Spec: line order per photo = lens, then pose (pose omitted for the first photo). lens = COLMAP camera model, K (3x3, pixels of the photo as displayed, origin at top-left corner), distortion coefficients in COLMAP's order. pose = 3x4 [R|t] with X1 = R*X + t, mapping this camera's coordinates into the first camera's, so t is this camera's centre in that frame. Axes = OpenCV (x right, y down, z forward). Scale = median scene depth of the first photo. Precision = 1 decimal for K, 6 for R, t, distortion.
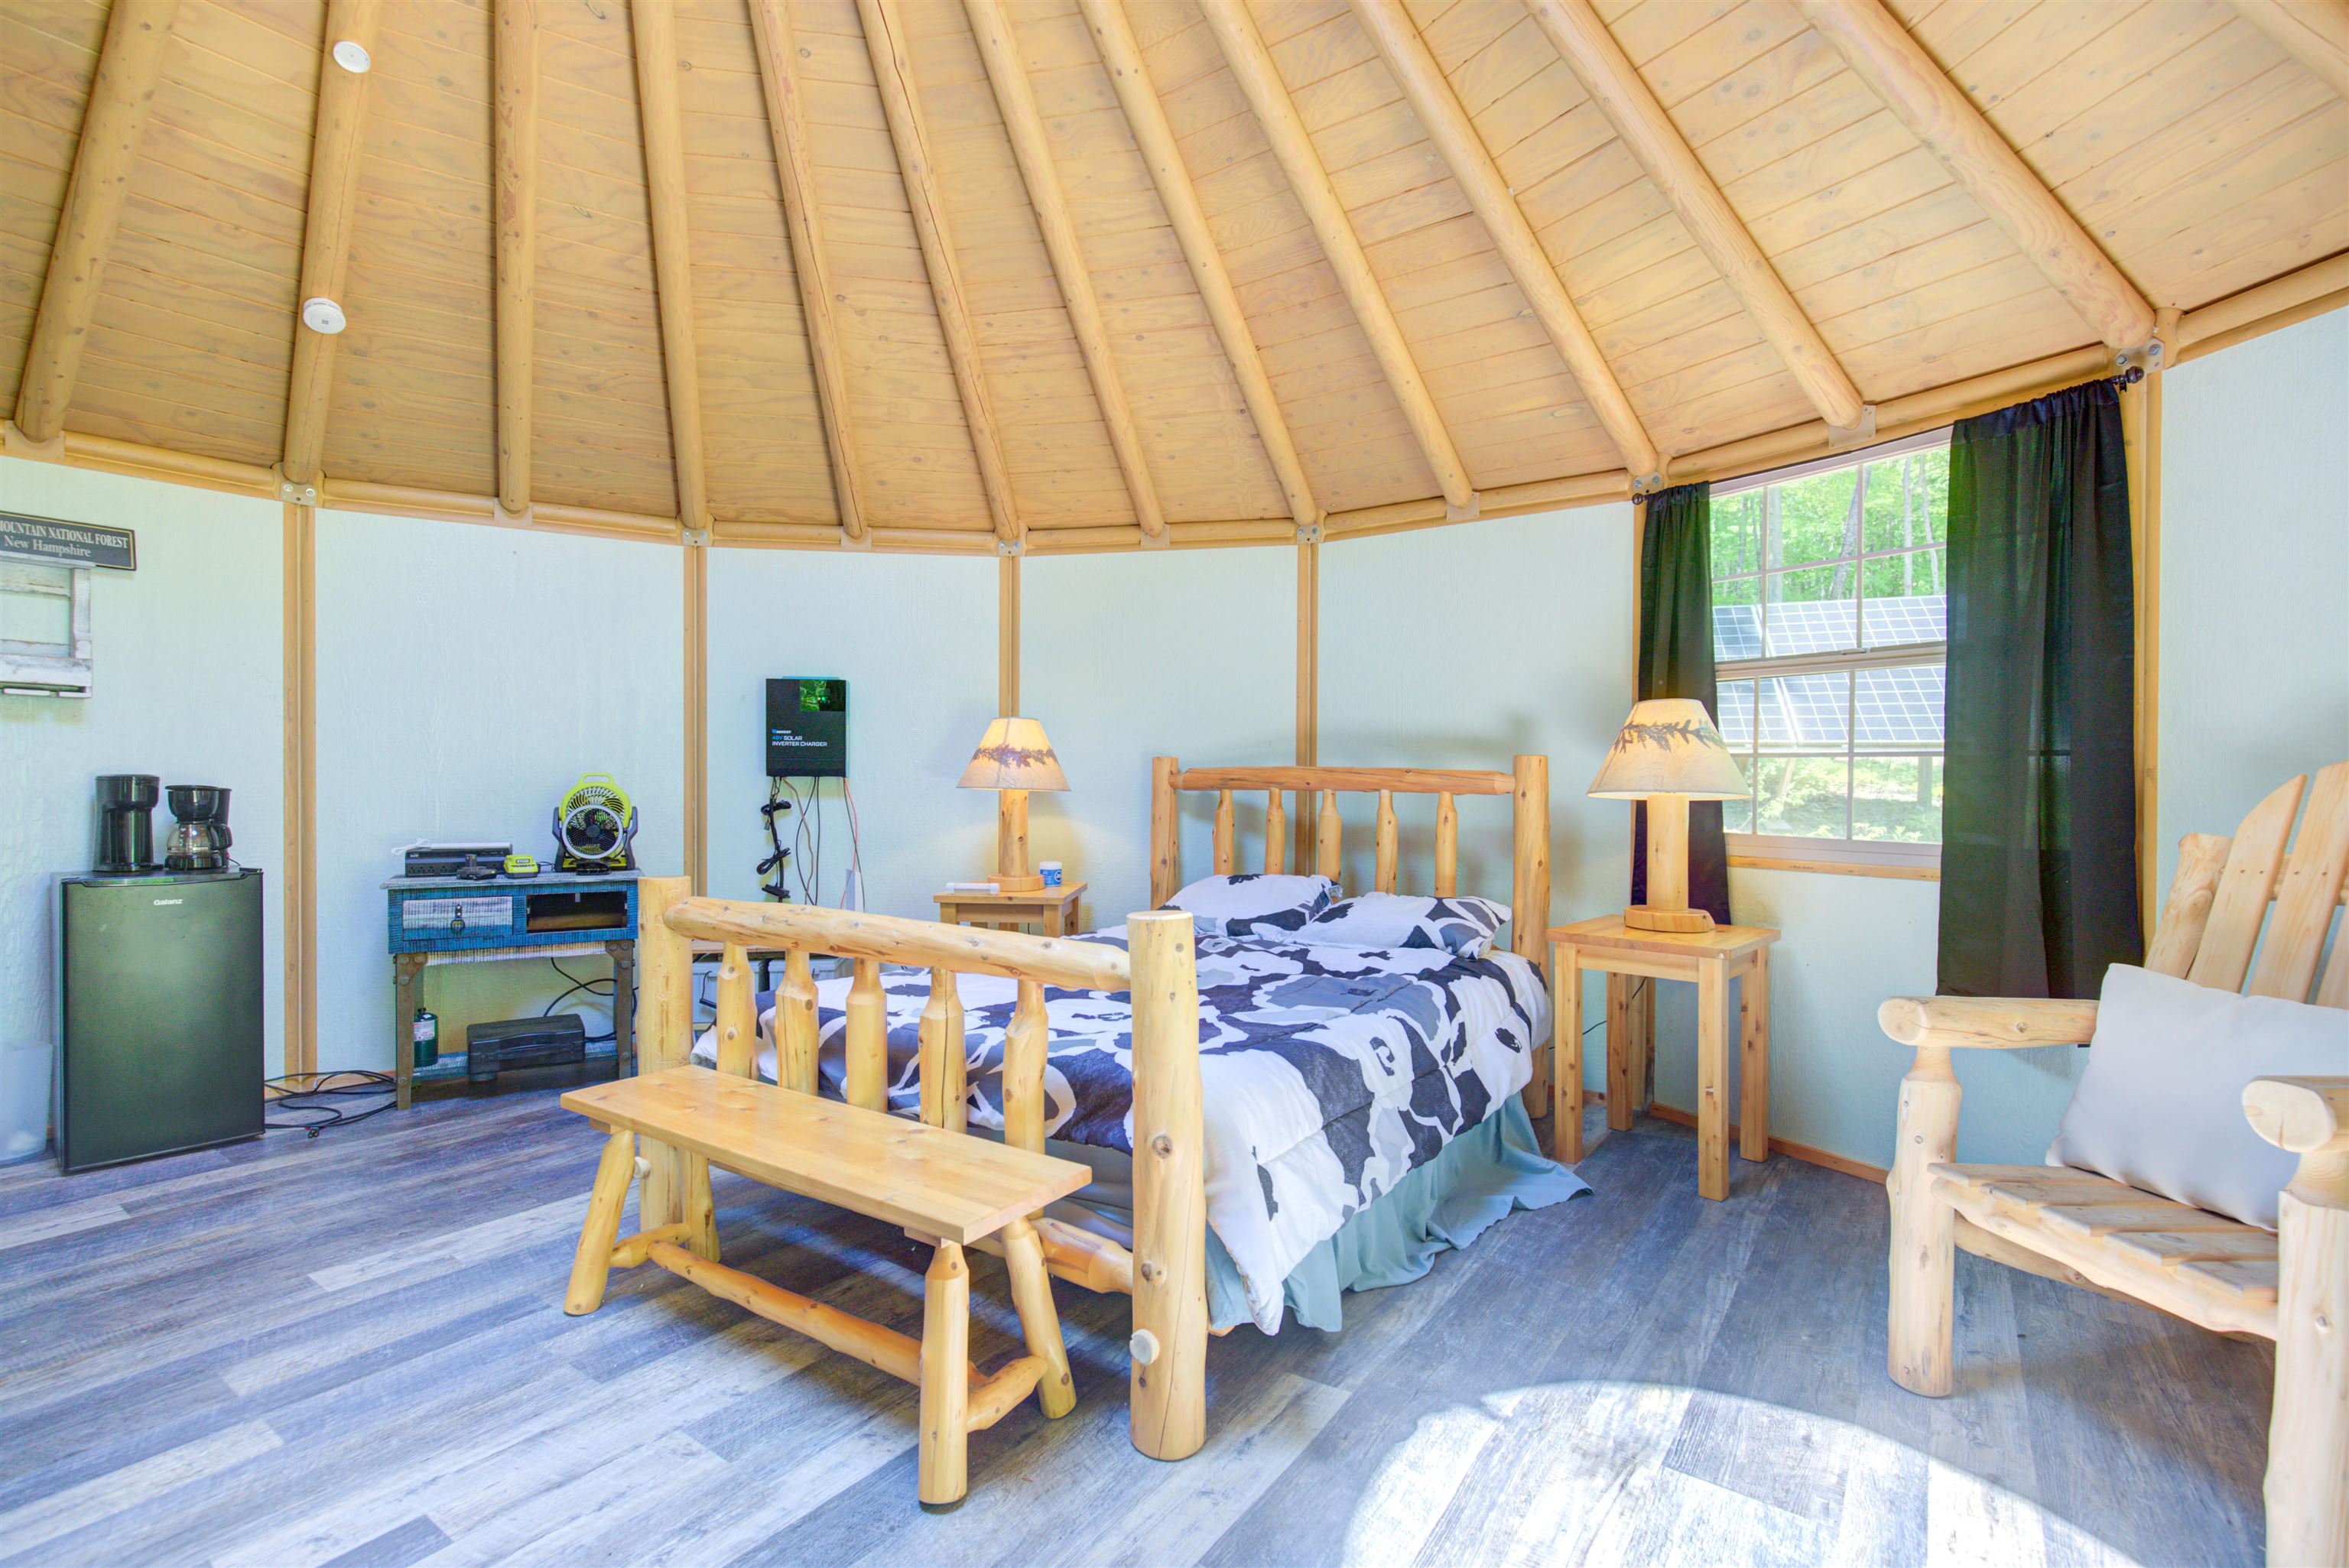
lens RADIAL K [[1085.8, 0, 1173.2], [0, 1085.8, 783.3], [0, 0, 1]] dist [-0.000107, 0.000584]
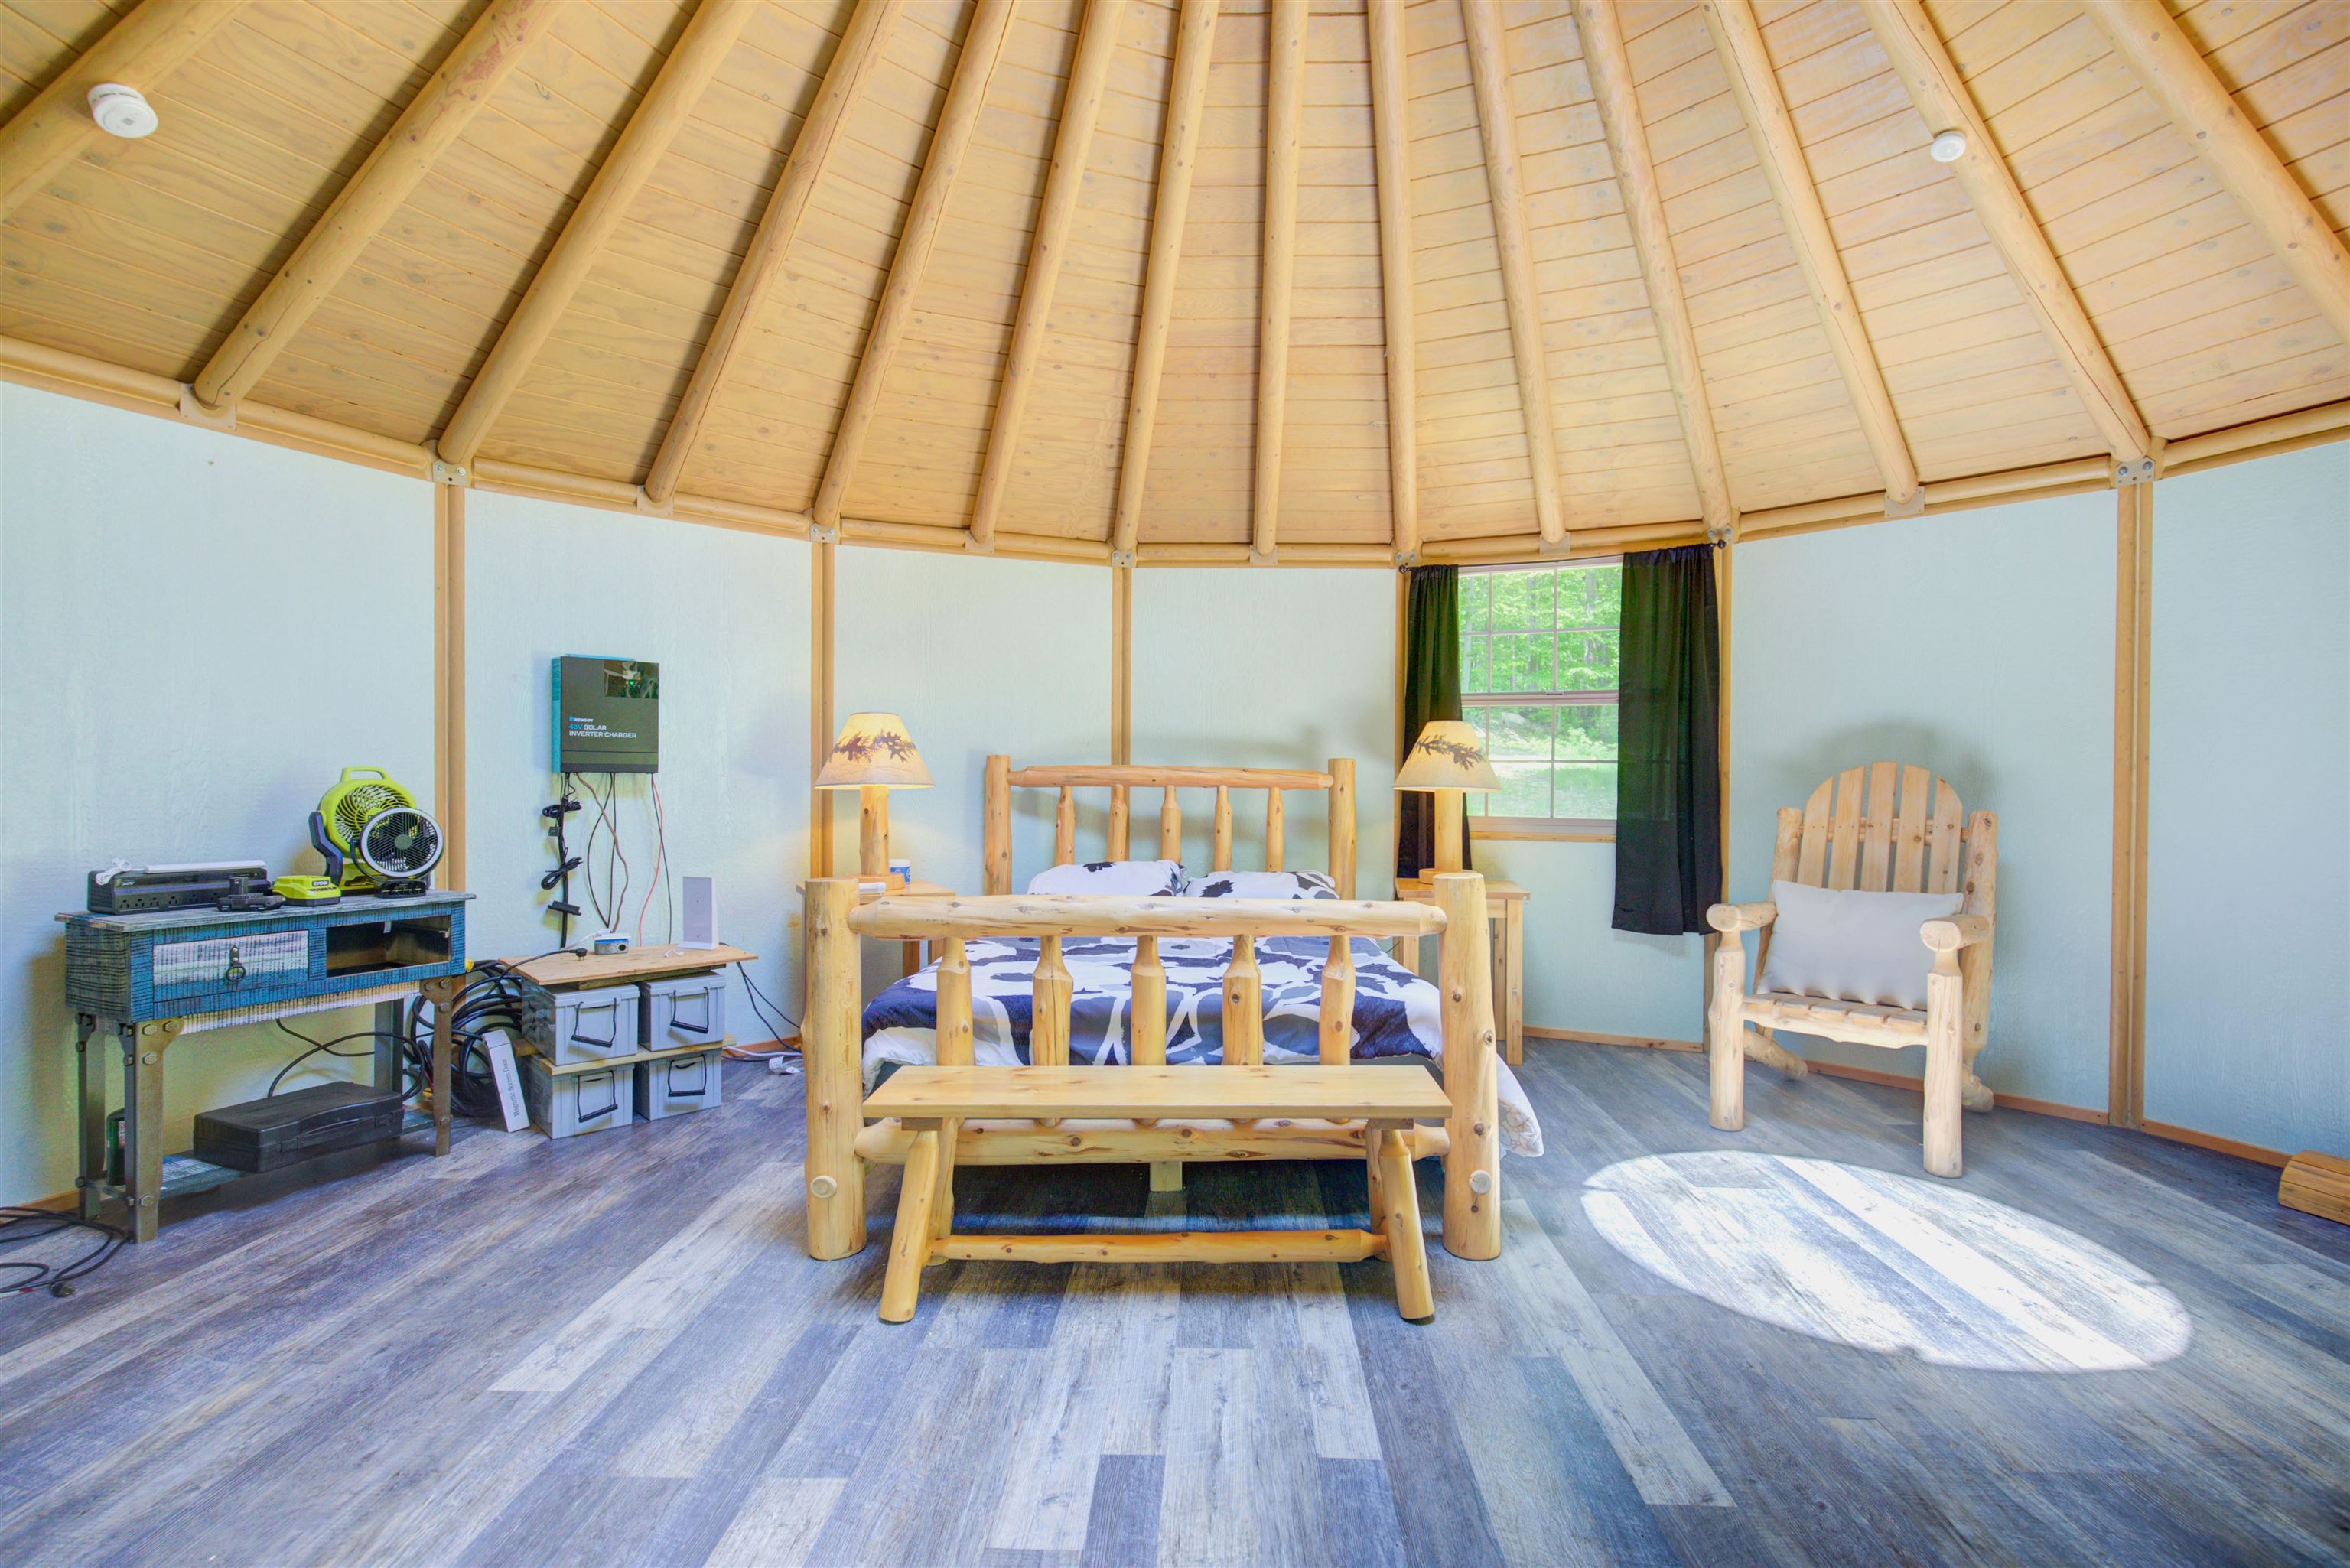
lens RADIAL K [[1086.3, 0, 1204.4], [0, 1086.3, 794.5], [0, 0, 1]] dist [-0.000107, 0.000584]
pose [[0.824975, -0.007735, 0.565117, -0.531591], [-0.000180, 0.999903, 0.013949, -0.001298], [-0.565170, -0.011609, 0.824893, 0.023538]]
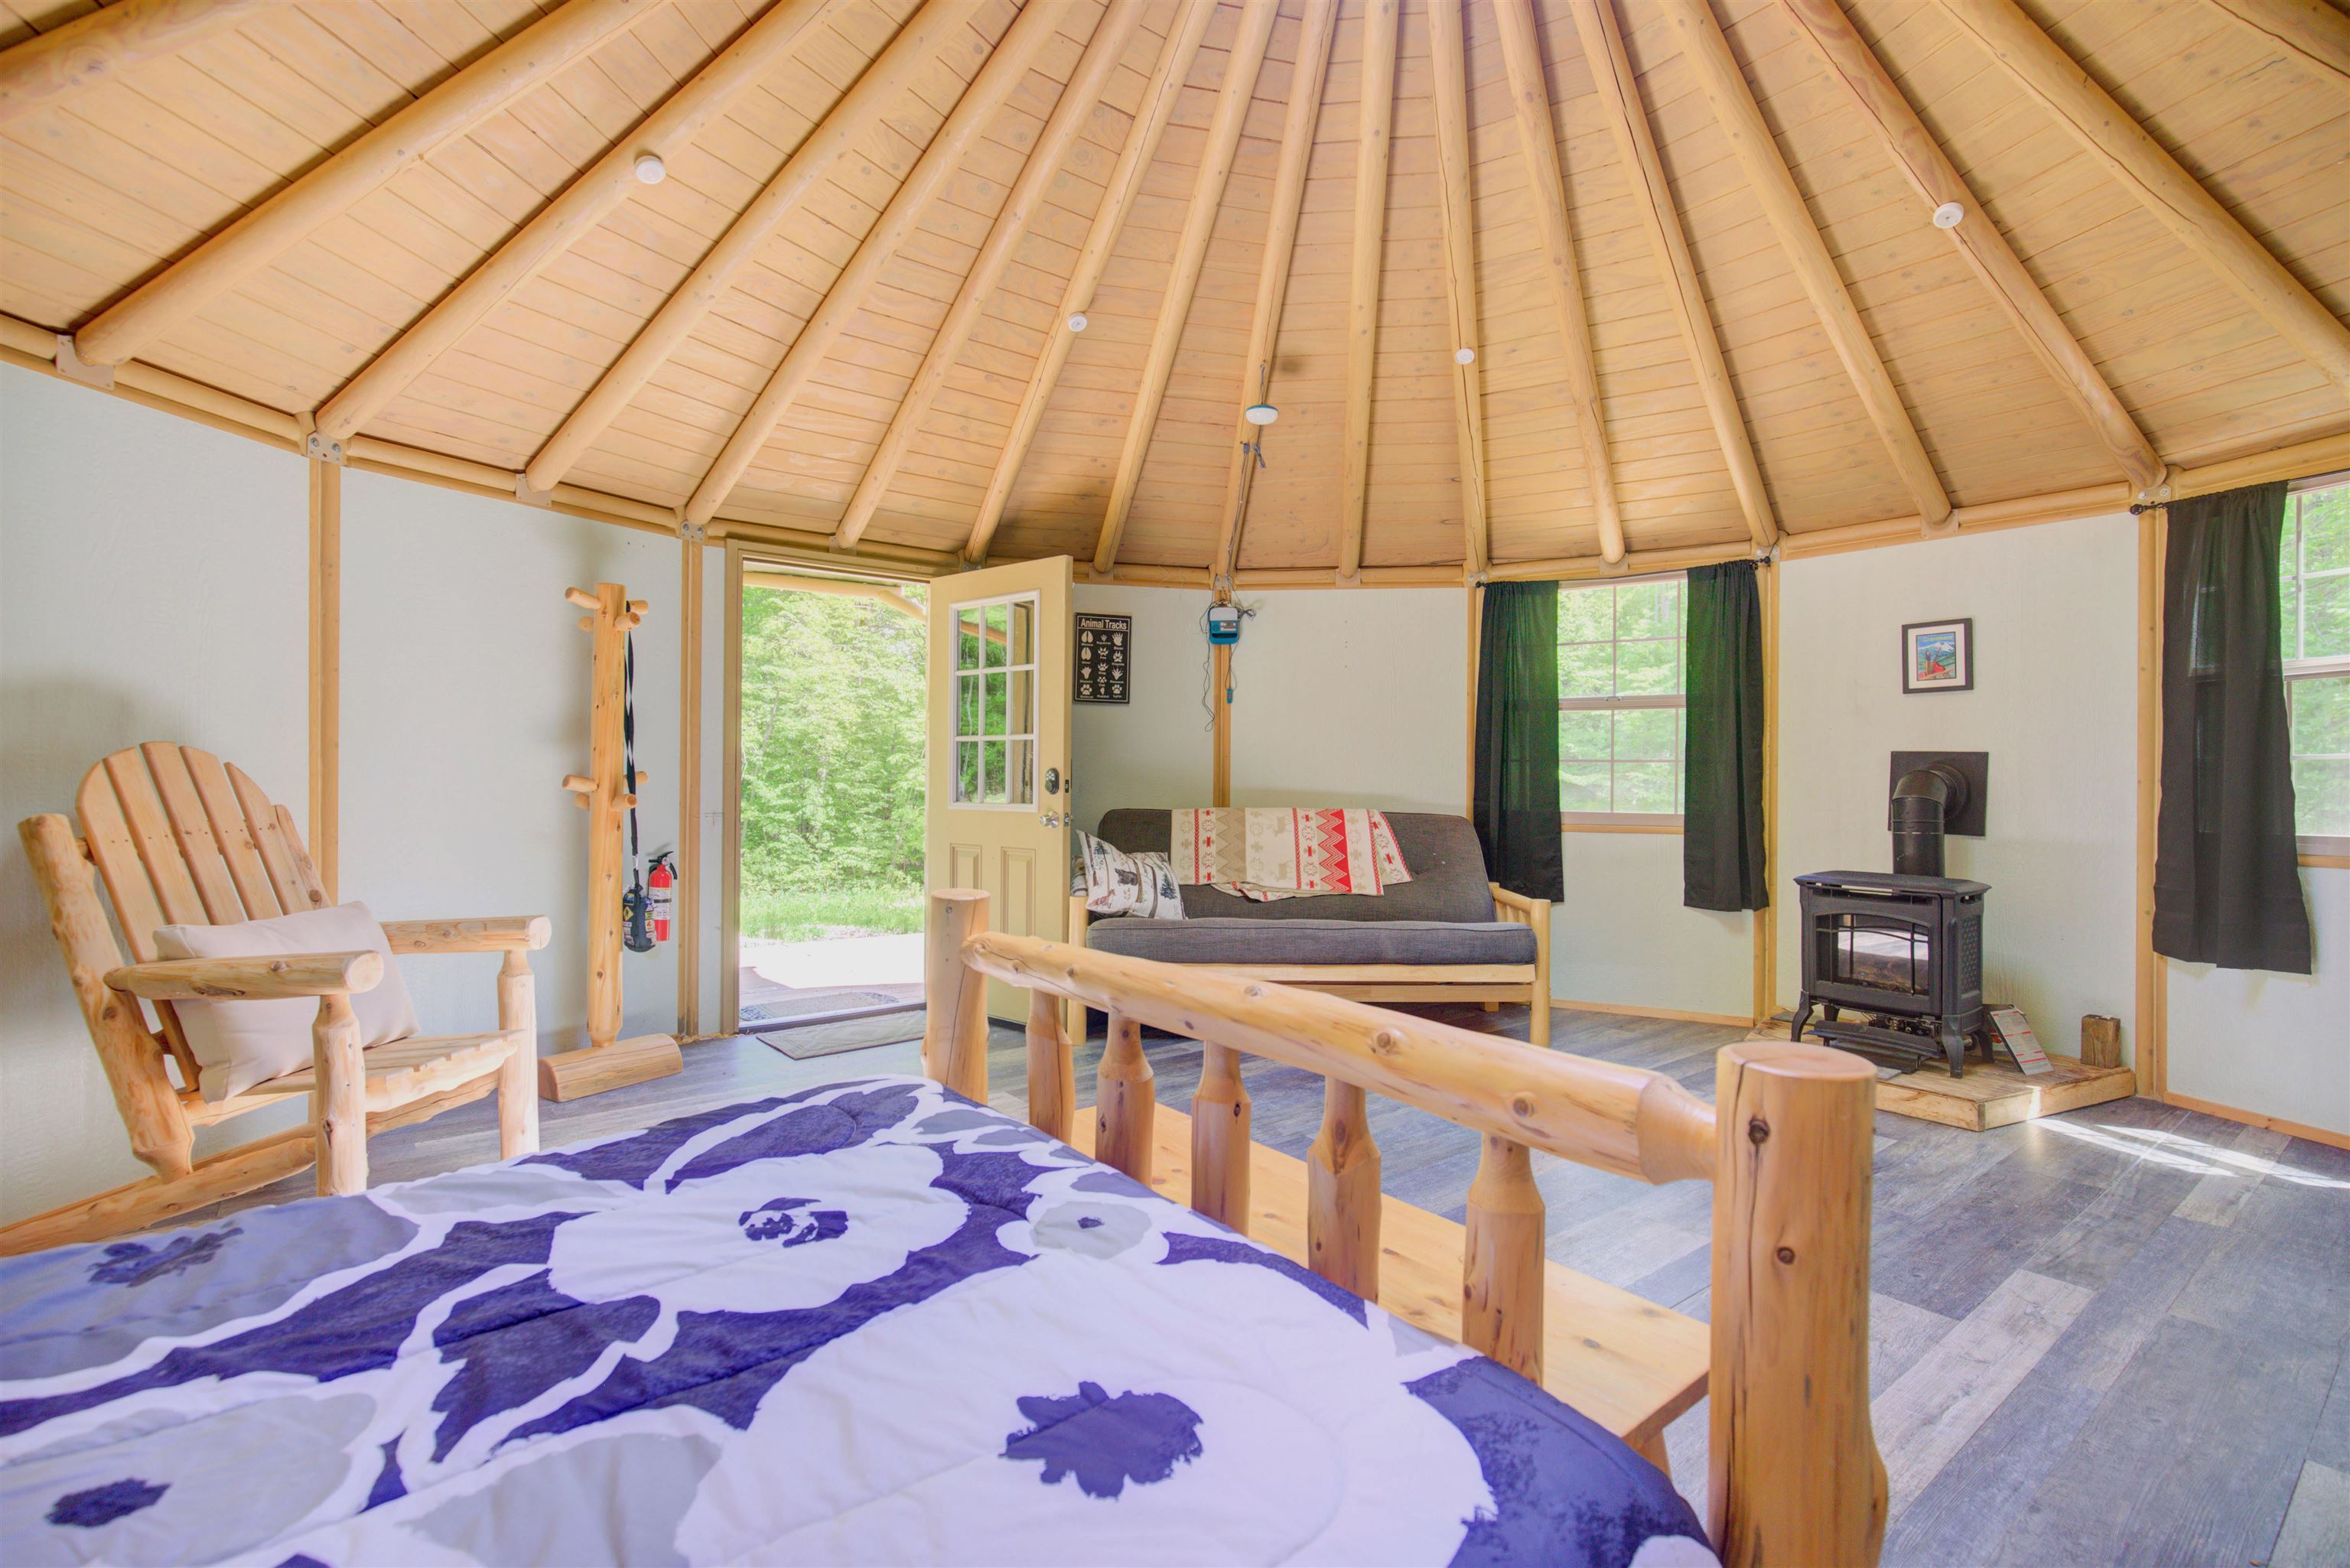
lens RADIAL K [[1086.3, 0, 1166.8], [0, 1086.3, 768.3], [0, 0, 1]] dist [-0.000107, 0.000584]
pose [[-0.958762, -0.007281, 0.284117, -0.269885], [-0.007650, 0.999971, -0.000191, -0.005170], [-0.284107, -0.002356, -0.958790, 1.013688]]
